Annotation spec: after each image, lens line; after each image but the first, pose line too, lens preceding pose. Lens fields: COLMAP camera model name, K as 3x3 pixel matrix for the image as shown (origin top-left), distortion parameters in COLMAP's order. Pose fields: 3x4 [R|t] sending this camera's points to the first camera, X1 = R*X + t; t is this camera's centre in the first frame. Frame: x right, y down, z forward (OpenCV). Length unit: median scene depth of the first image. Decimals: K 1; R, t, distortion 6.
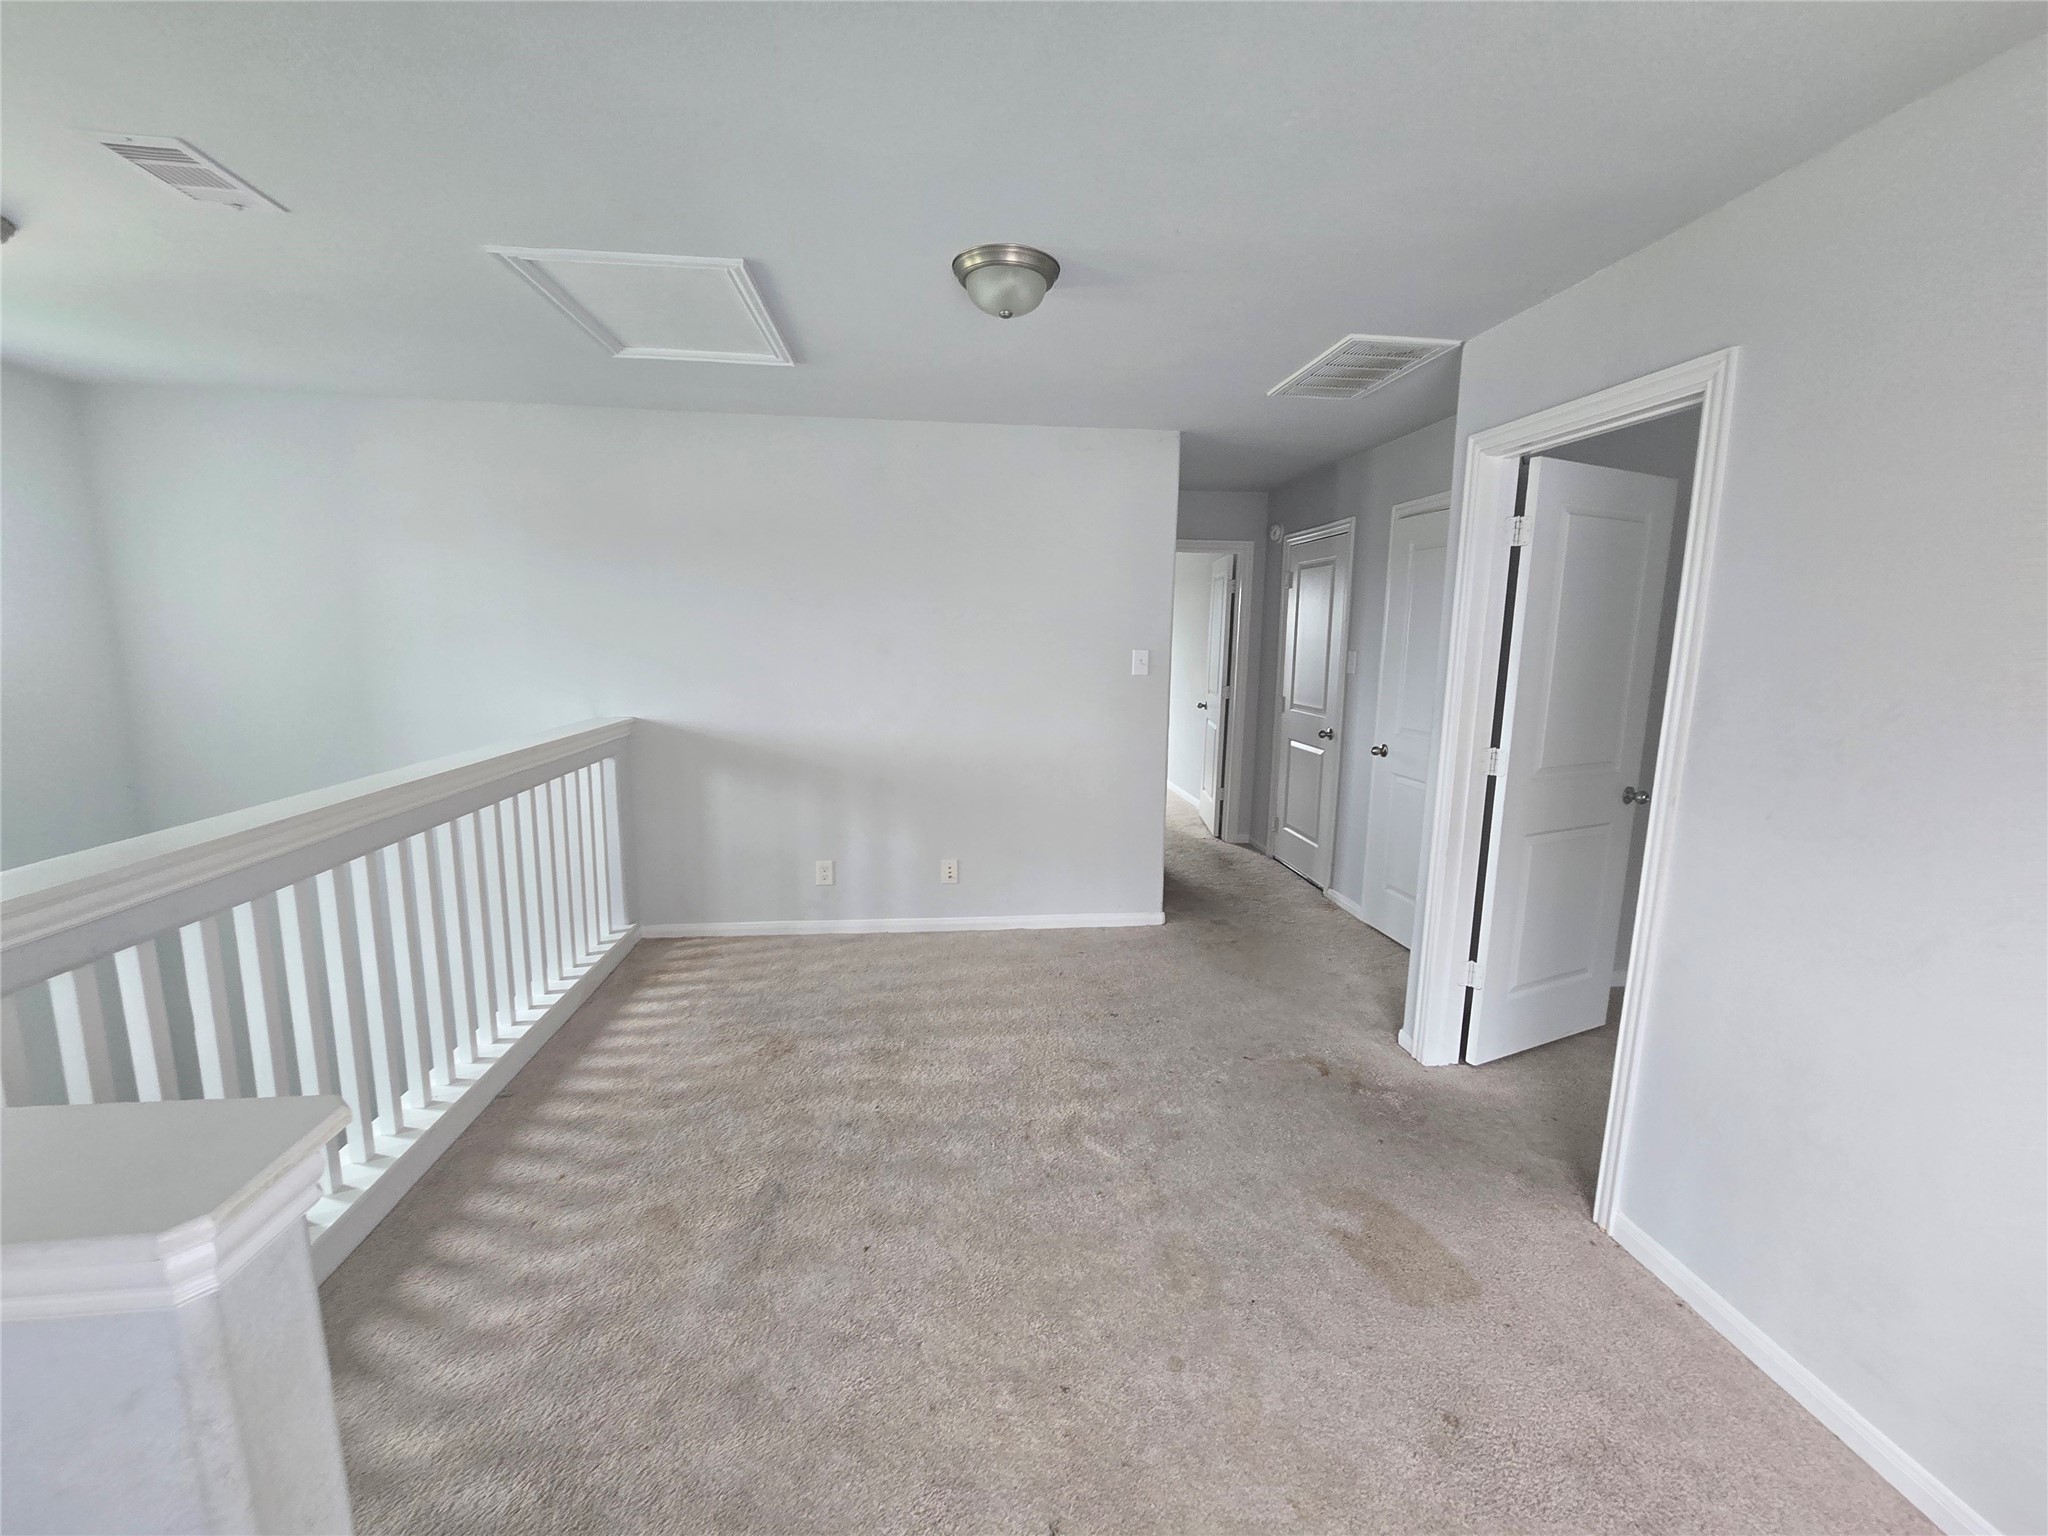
lens RADIAL K [[832.6, 0, 1023.8], [0, 832.6, 764.9], [0, 0, 1]] dist [0.001043, 0.000028]
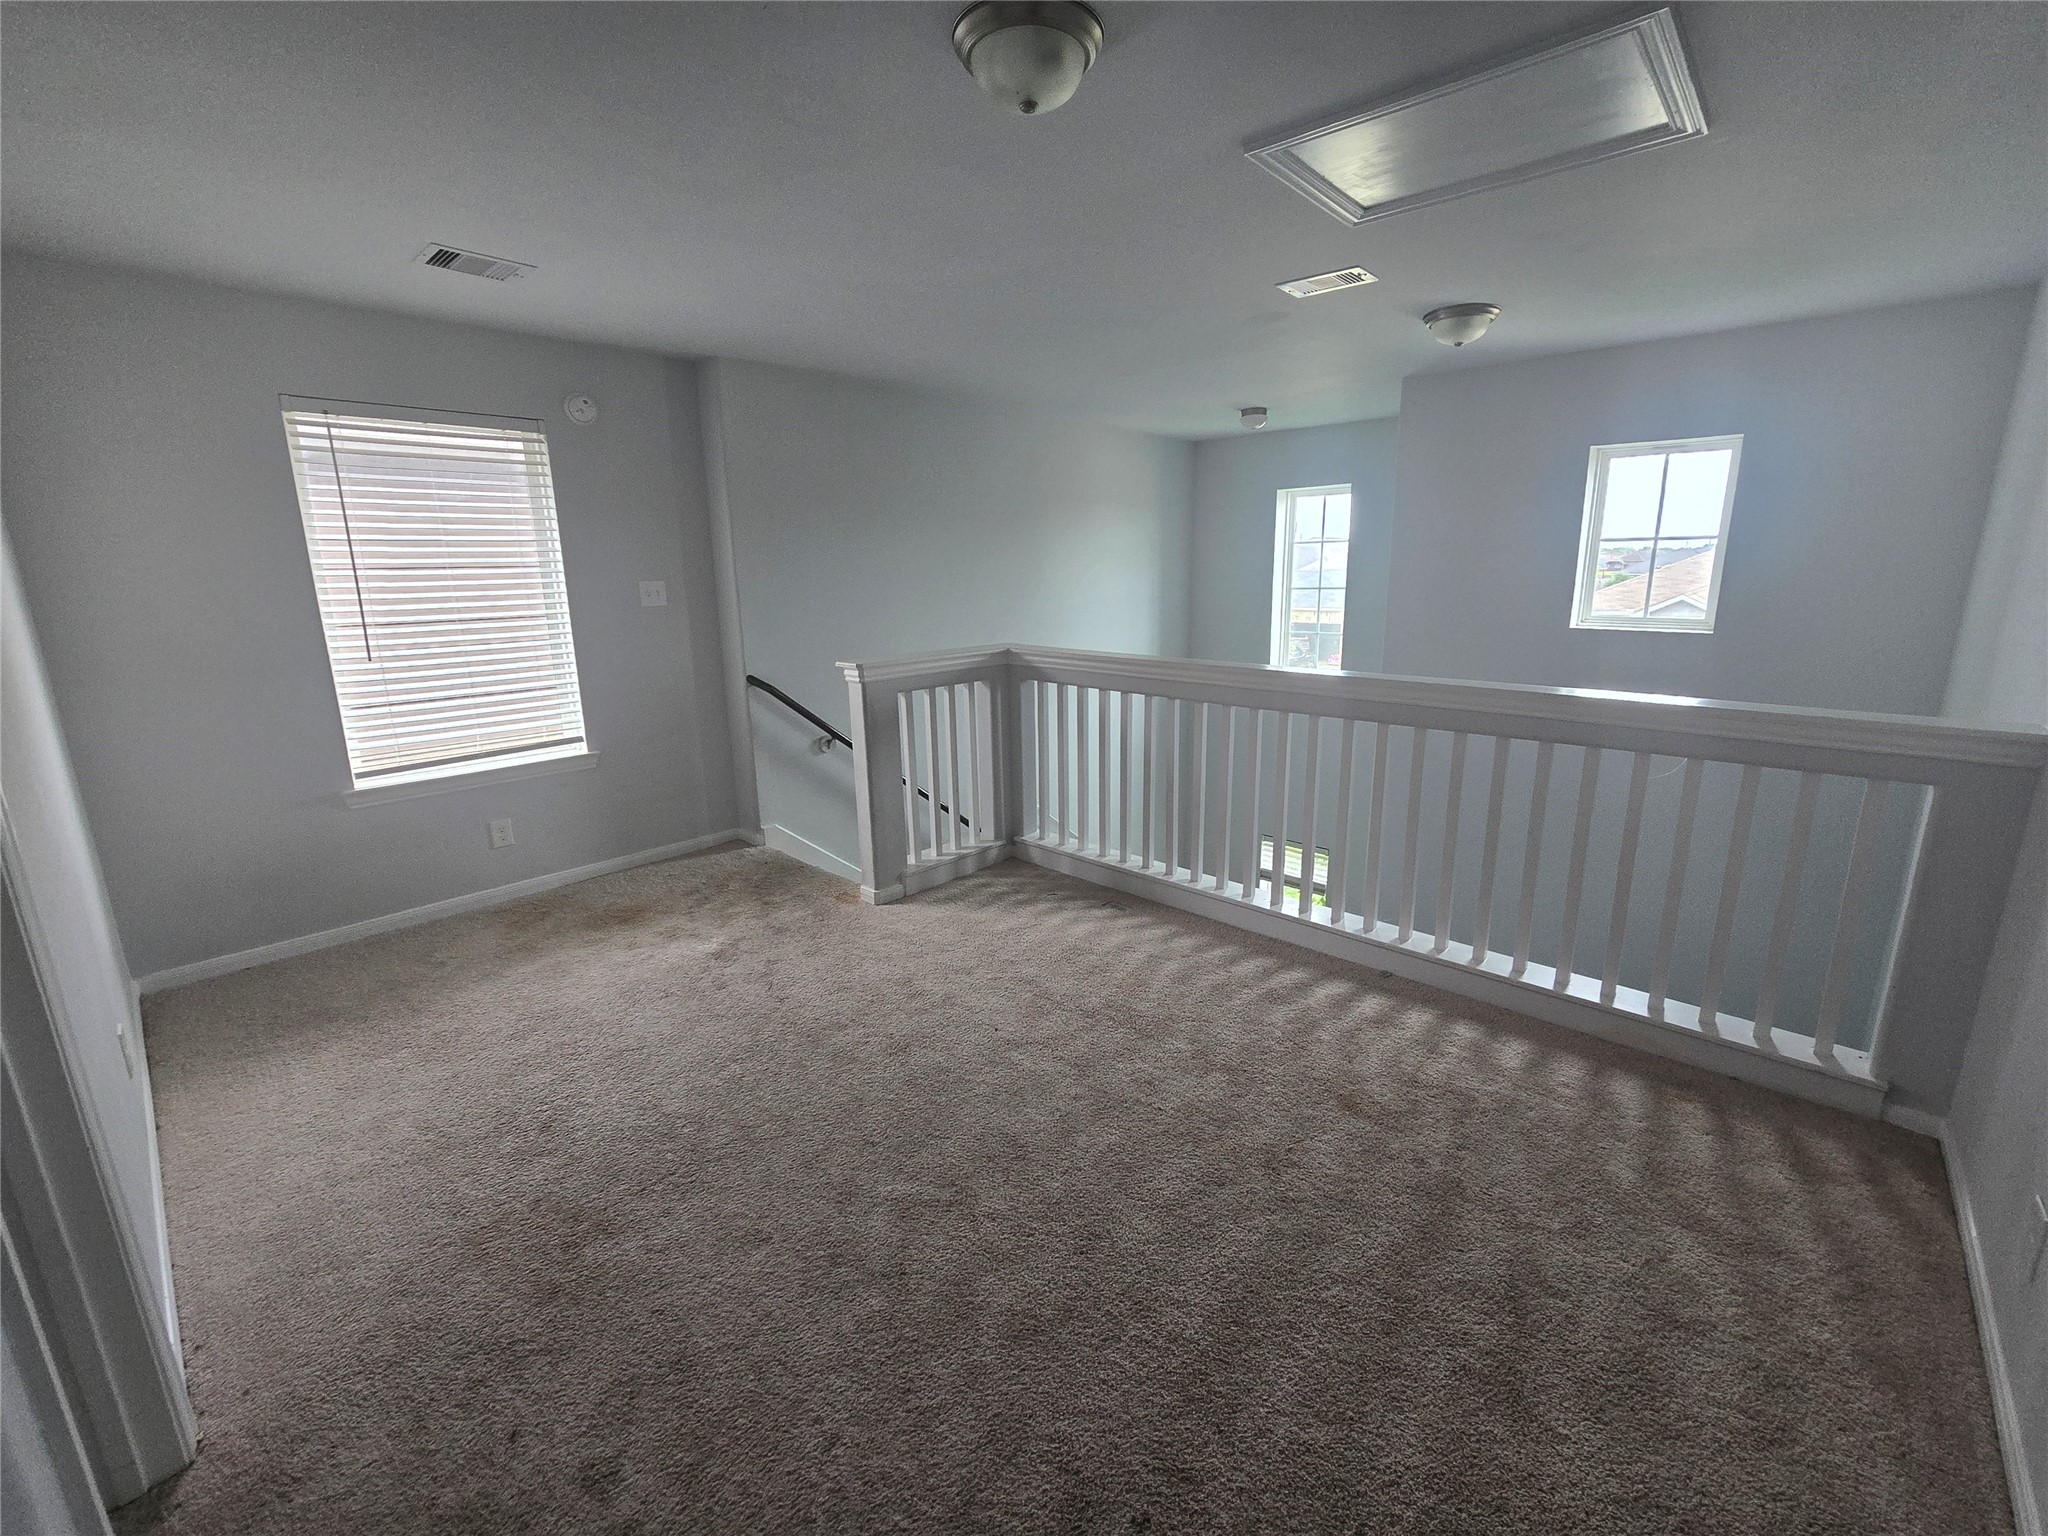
lens RADIAL K [[832.6, 0, 1037.1], [0, 832.6, 770.4], [0, 0, 1]] dist [0.001043, 0.000028]
pose [[-0.762526, 0.139301, -0.631783, 0.348227], [-0.101303, 0.938790, 0.329259, -0.159678], [0.638977, 0.315070, -0.701740, 1.184615]]
